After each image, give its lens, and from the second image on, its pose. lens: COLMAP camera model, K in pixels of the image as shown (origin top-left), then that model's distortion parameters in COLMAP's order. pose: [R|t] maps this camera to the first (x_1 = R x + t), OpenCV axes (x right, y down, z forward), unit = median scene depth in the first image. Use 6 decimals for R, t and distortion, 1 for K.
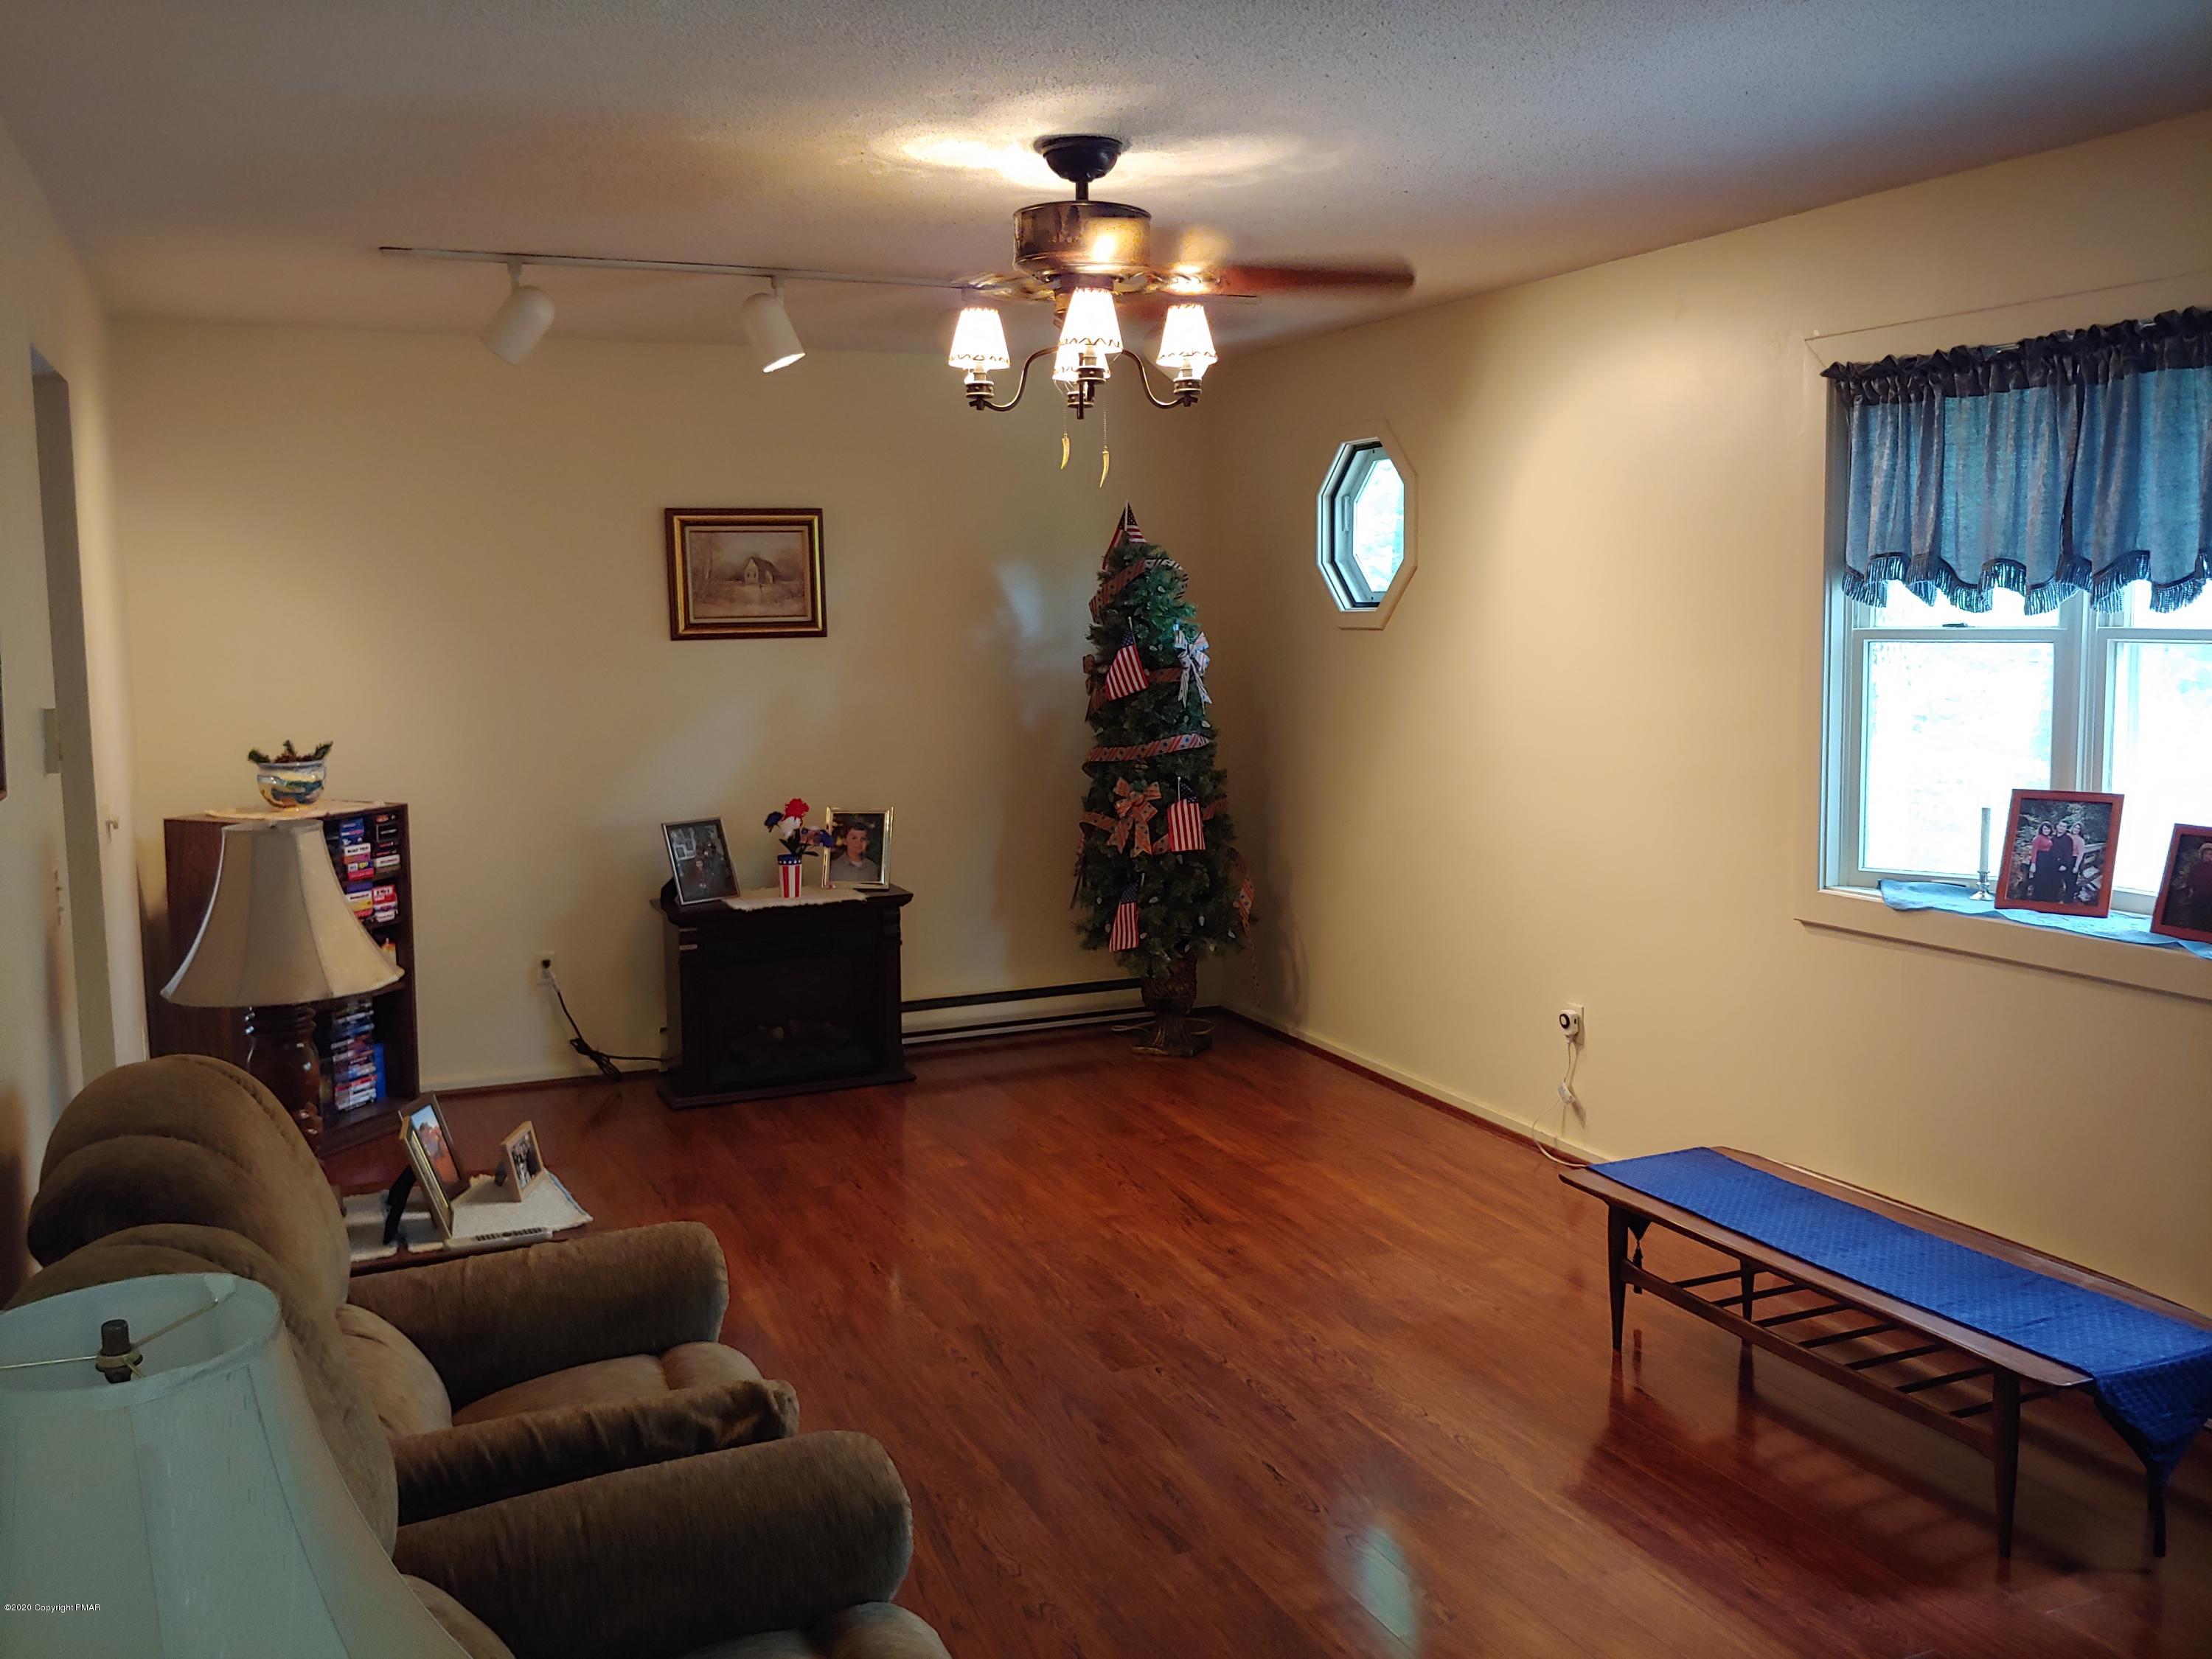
lens RADIAL K [[2033.2, 0, 1106.0], [0, 2033.2, 829.5], [0, 0, 1]] dist [-0.019805, -0.004975]
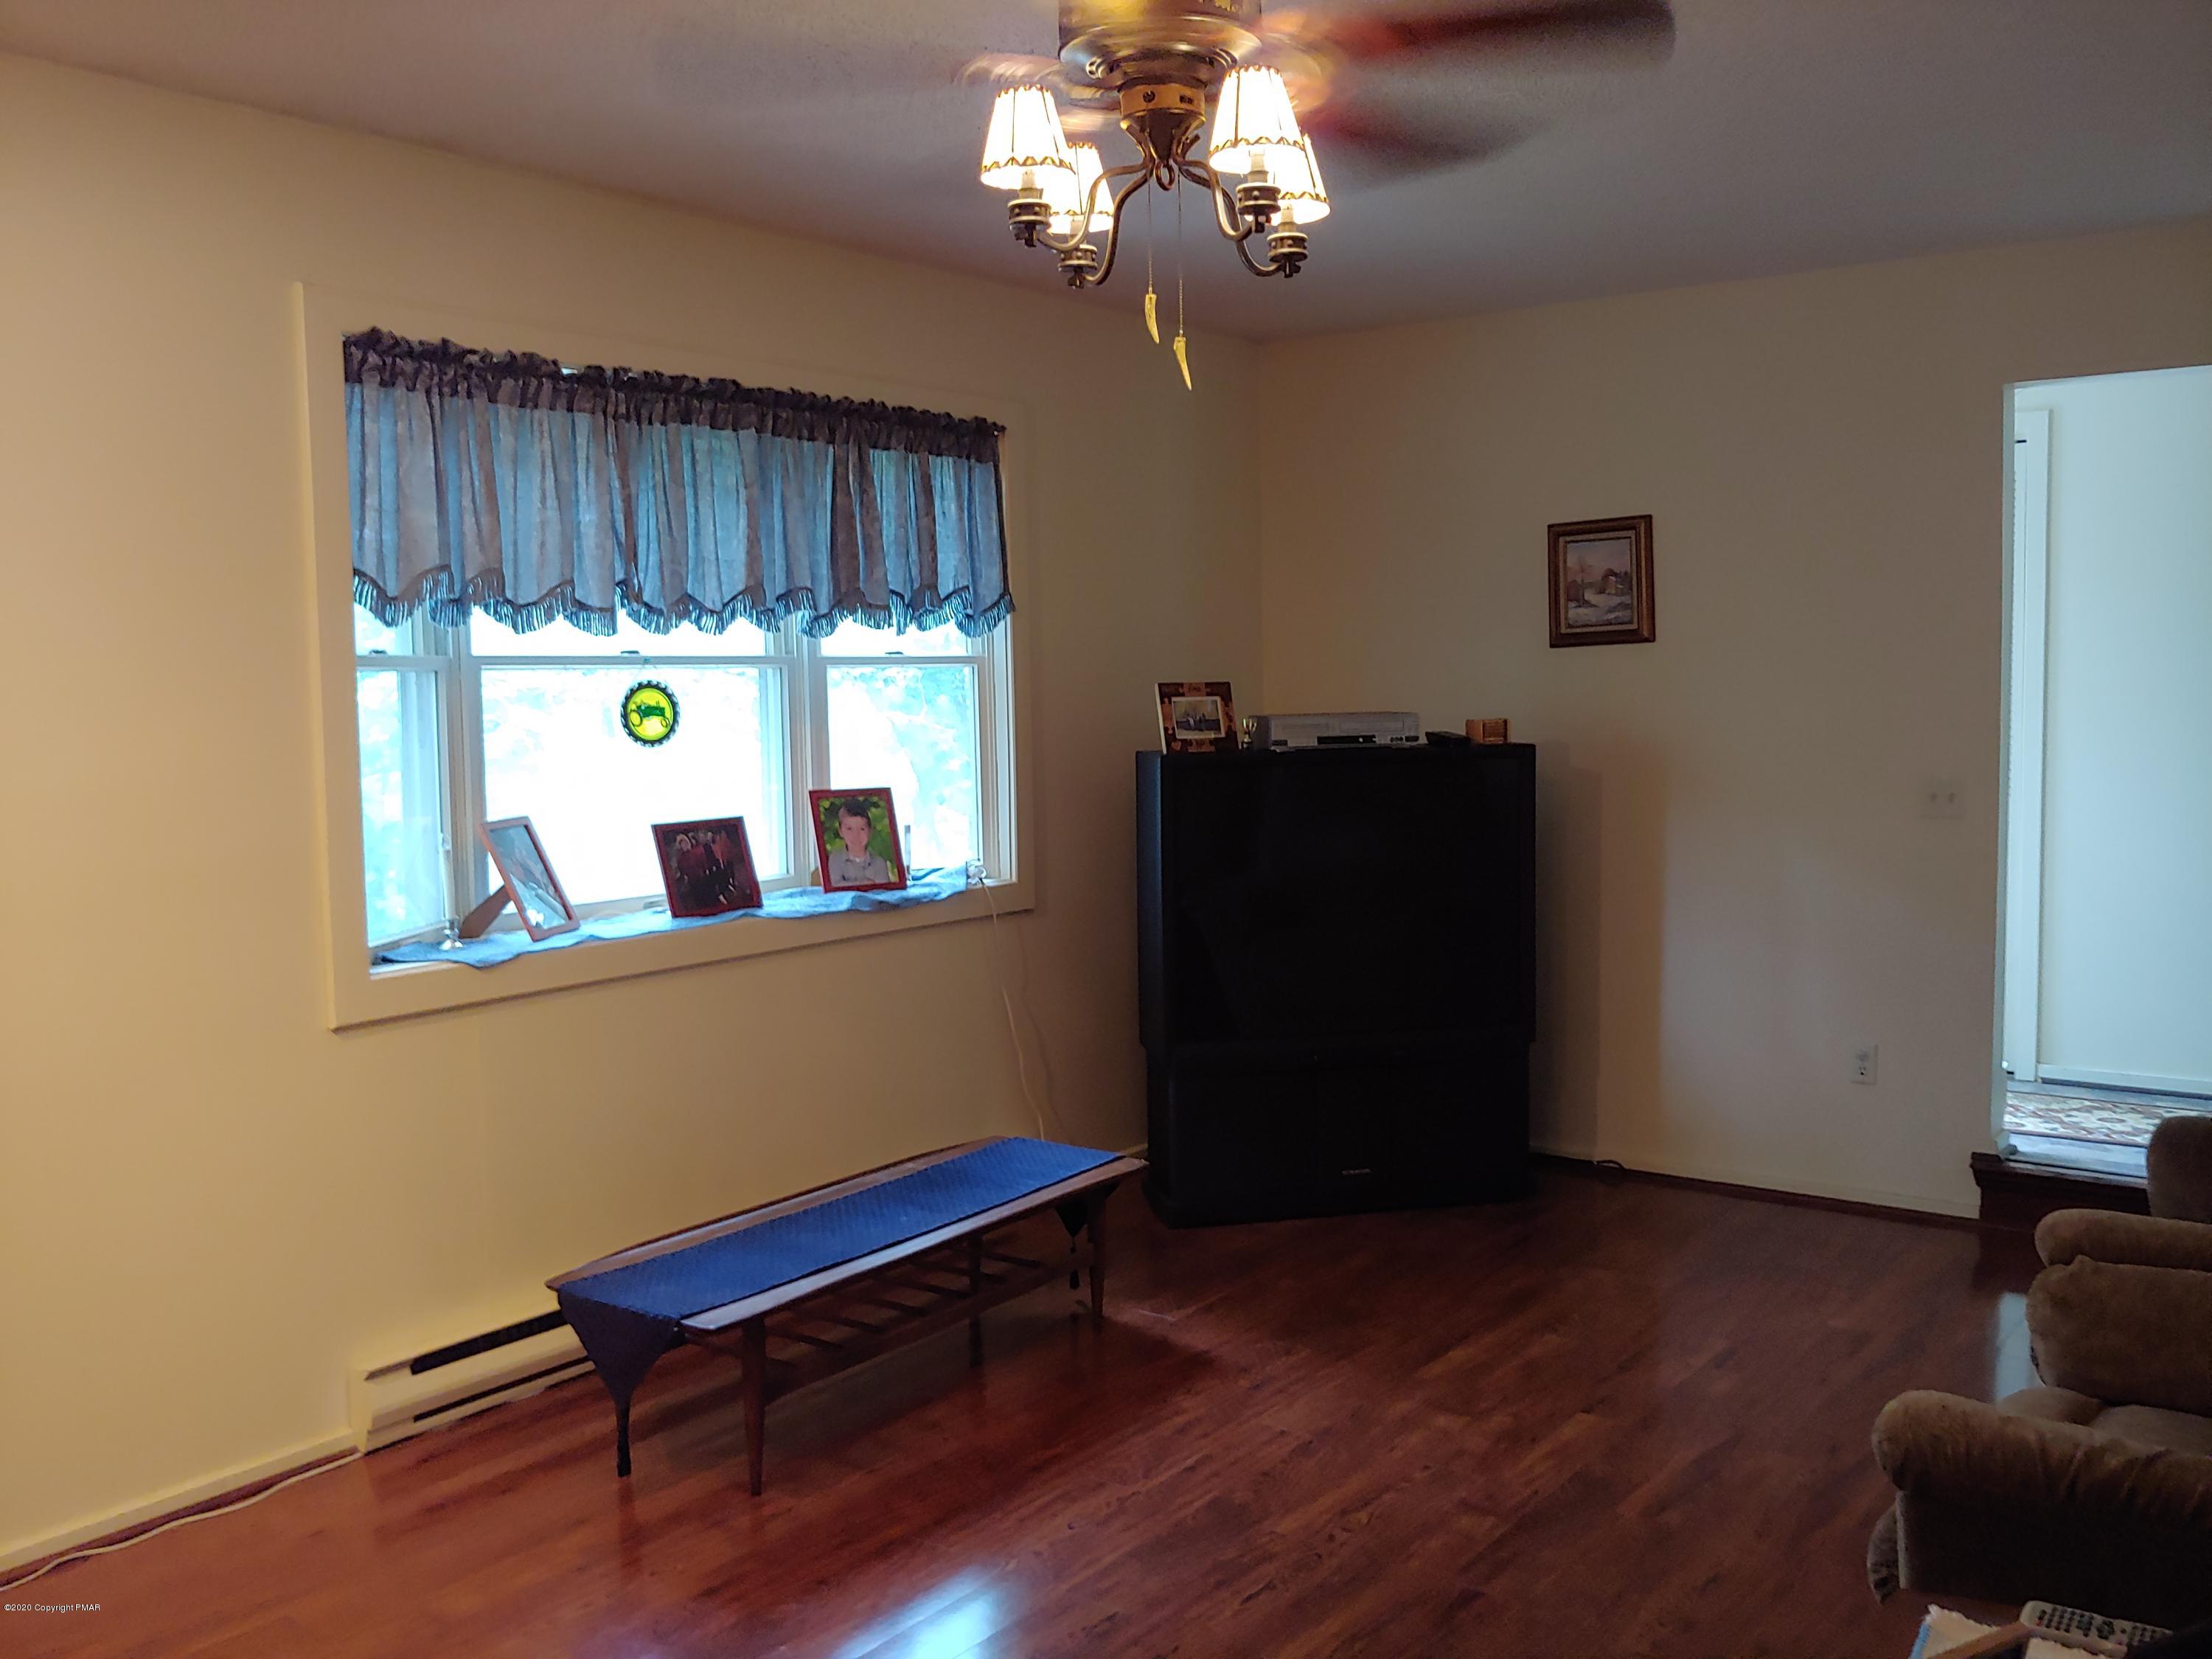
lens RADIAL K [[2049.3, 0, 1106.4], [0, 2049.3, 860.9], [0, 0, 1]] dist [0.064996, -0.001004]
pose [[-0.529394, -0.076793, 0.844893, -0.568691], [0.102171, 0.982875, 0.153353, -0.130532], [-0.842201, 0.167508, -0.512482, 1.347067]]
